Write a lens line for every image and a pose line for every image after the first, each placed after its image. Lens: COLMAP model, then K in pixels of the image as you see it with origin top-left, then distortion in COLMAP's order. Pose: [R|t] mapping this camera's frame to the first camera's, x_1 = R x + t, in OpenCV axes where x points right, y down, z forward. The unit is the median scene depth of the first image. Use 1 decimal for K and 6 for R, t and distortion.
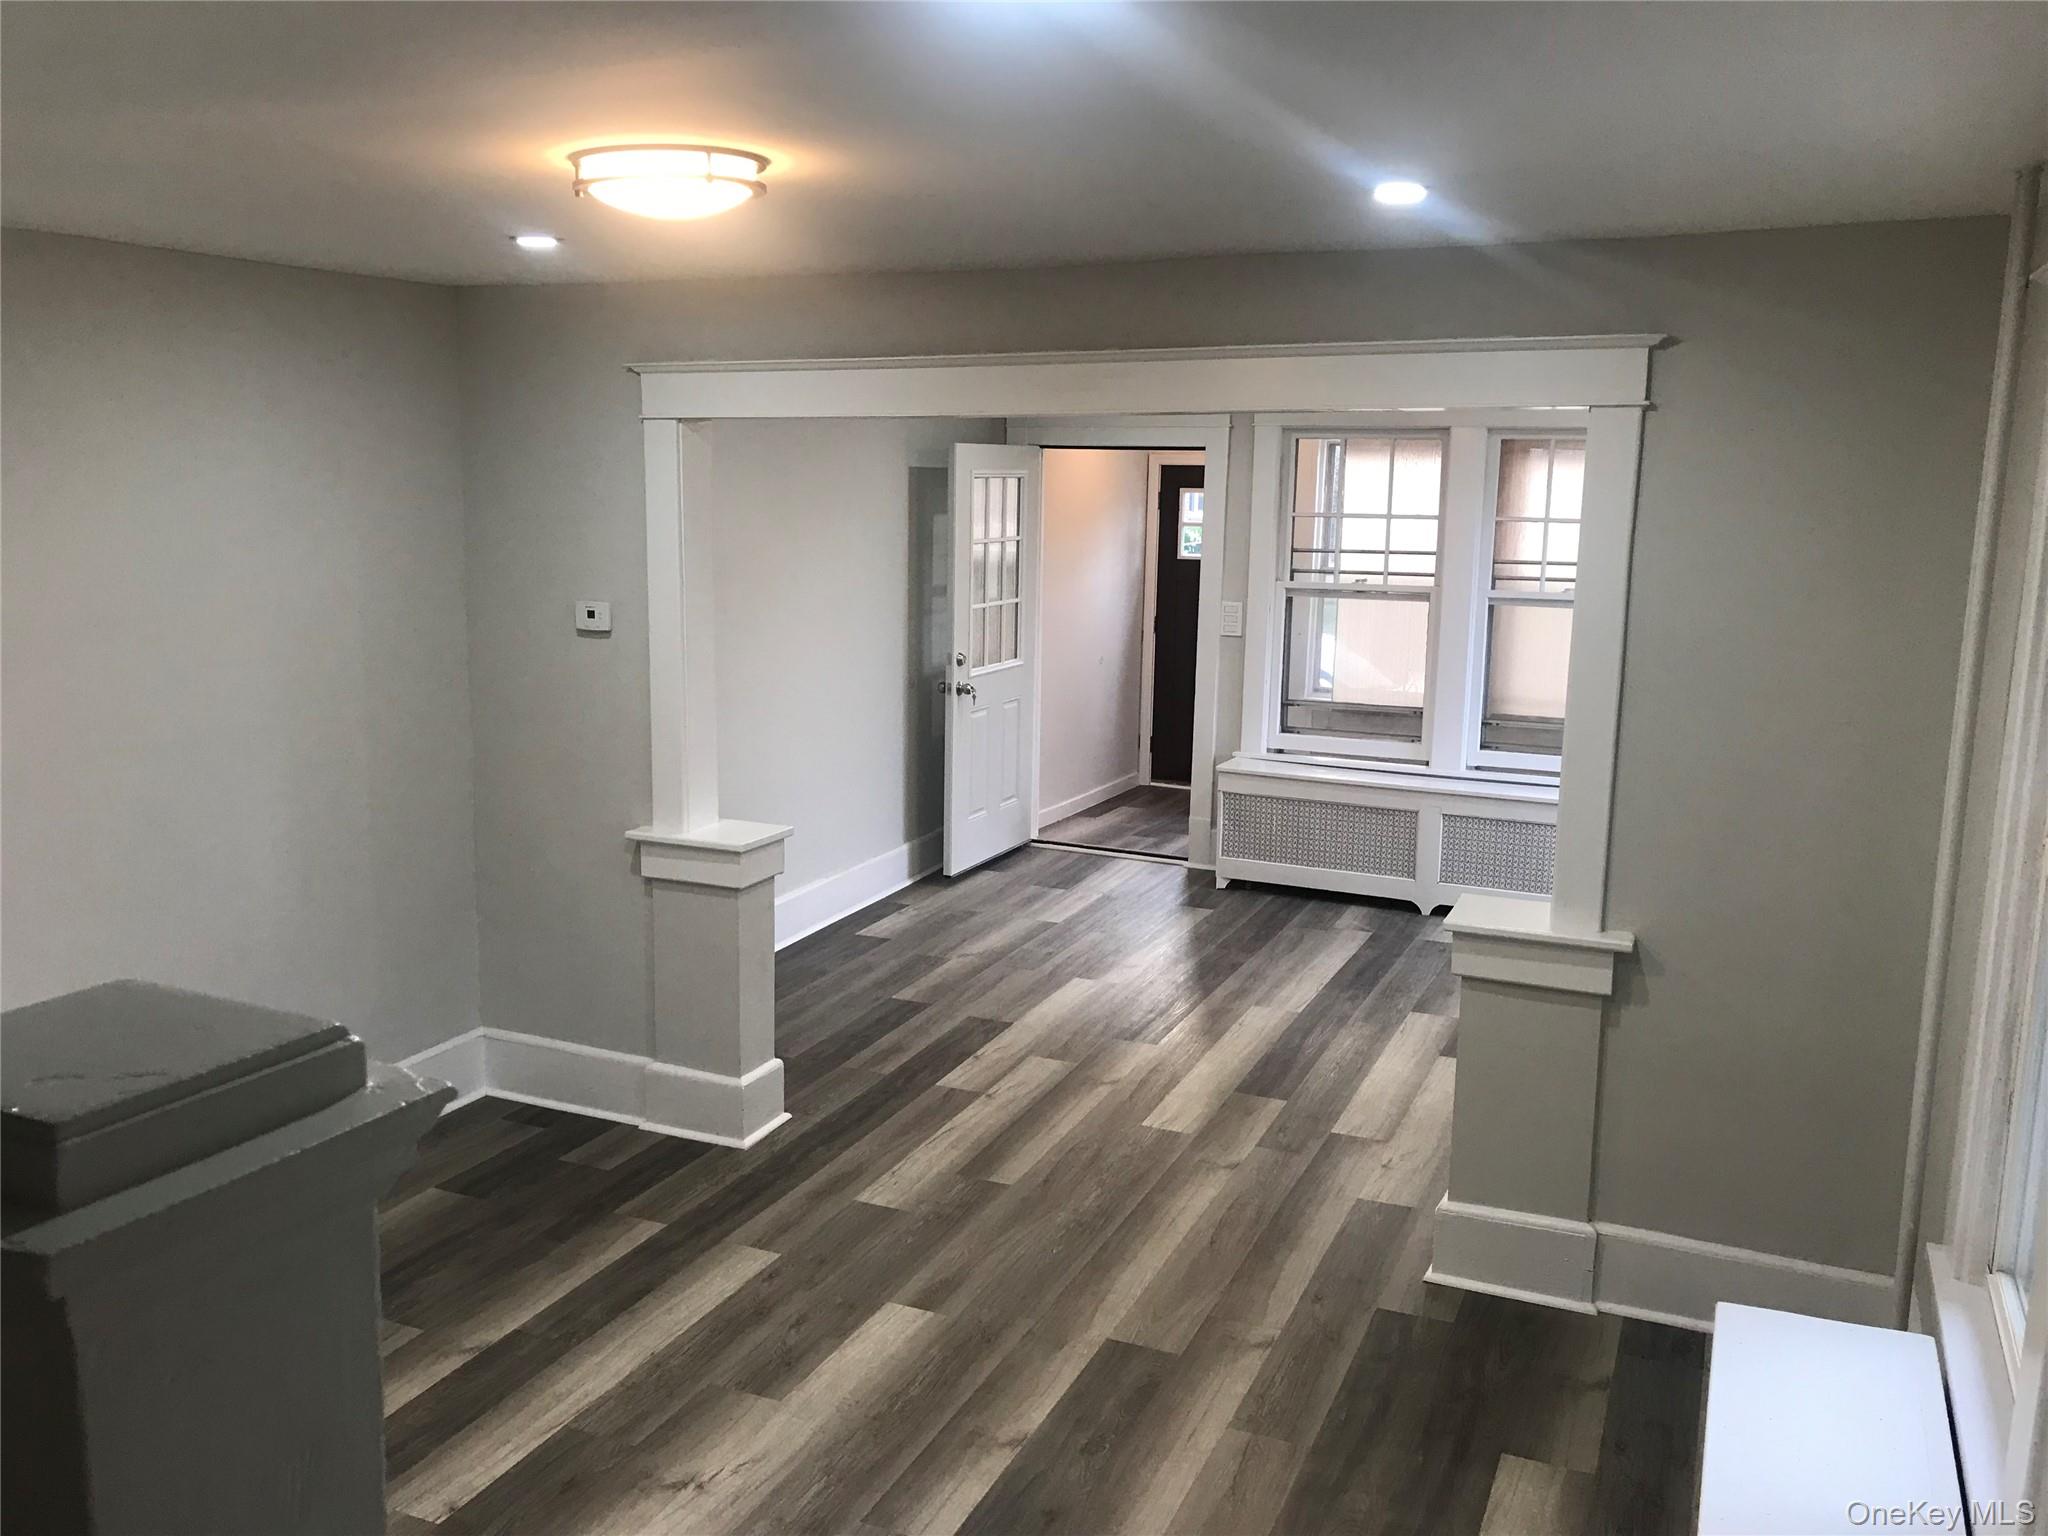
lens RADIAL K [[1689.1, 0, 1014.1], [0, 1689.1, 760.3], [0, 0, 1]] dist [0.057755, -0.047380]
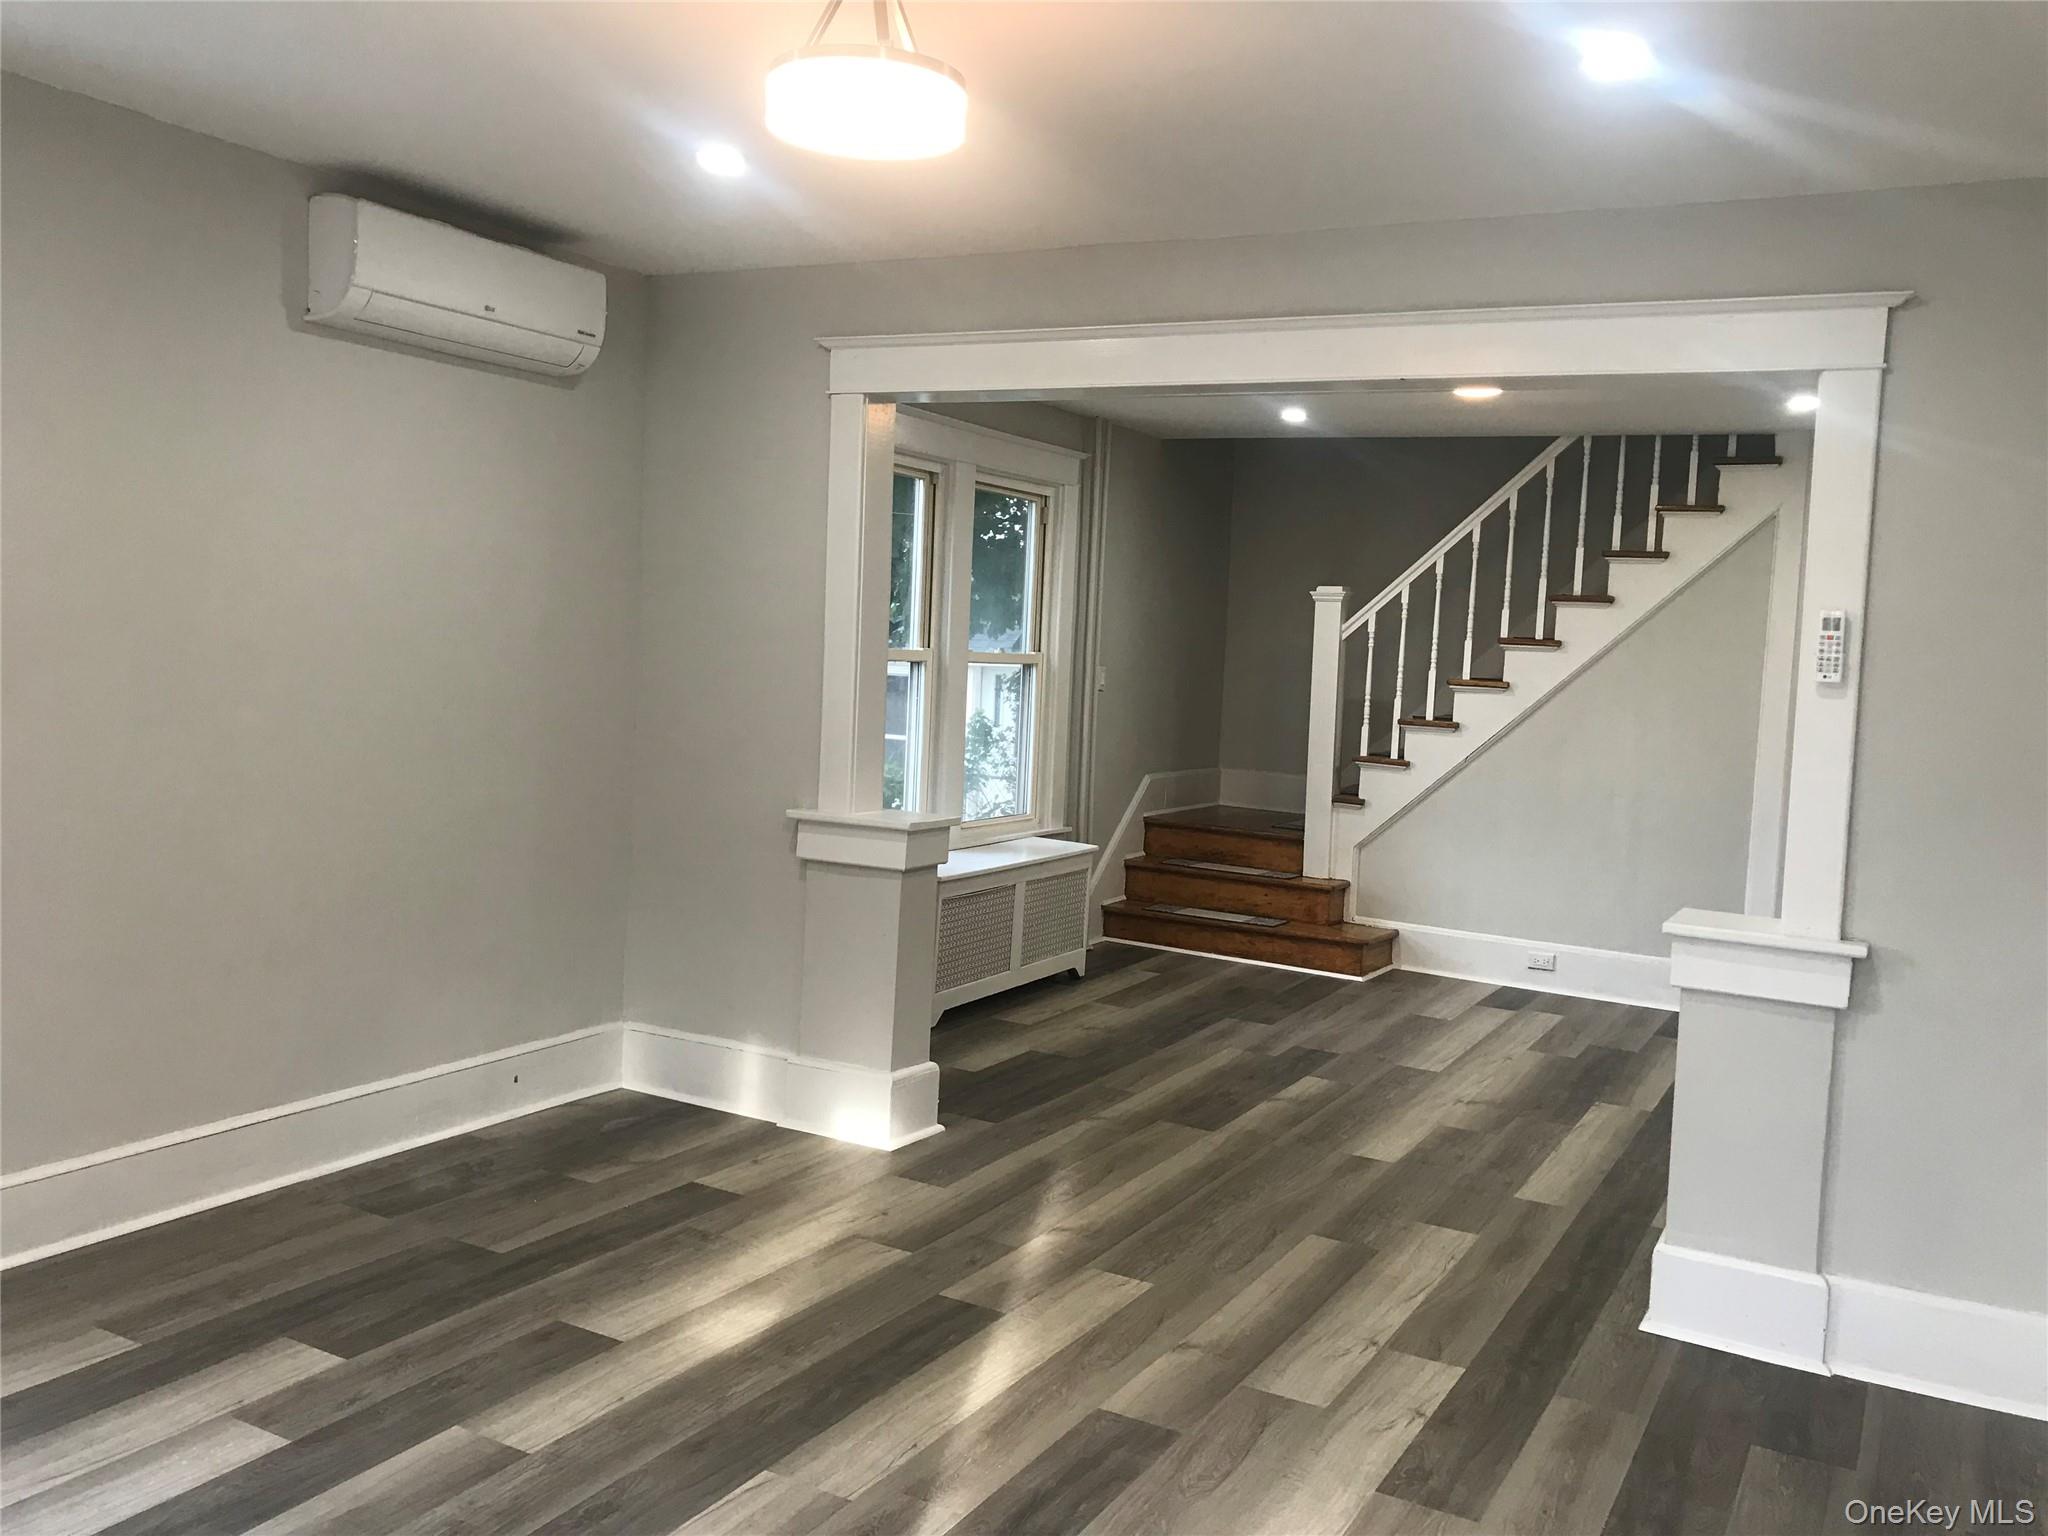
lens RADIAL K [[1689.1, 0, 1034.9], [0, 1689.1, 763.0], [0, 0, 1]] dist [0.057755, -0.047380]
pose [[-0.995290, -0.066283, 0.070747, 0.093599], [-0.046902, 0.967884, 0.246983, -0.199068], [-0.084845, 0.242502, -0.966434, 1.746944]]
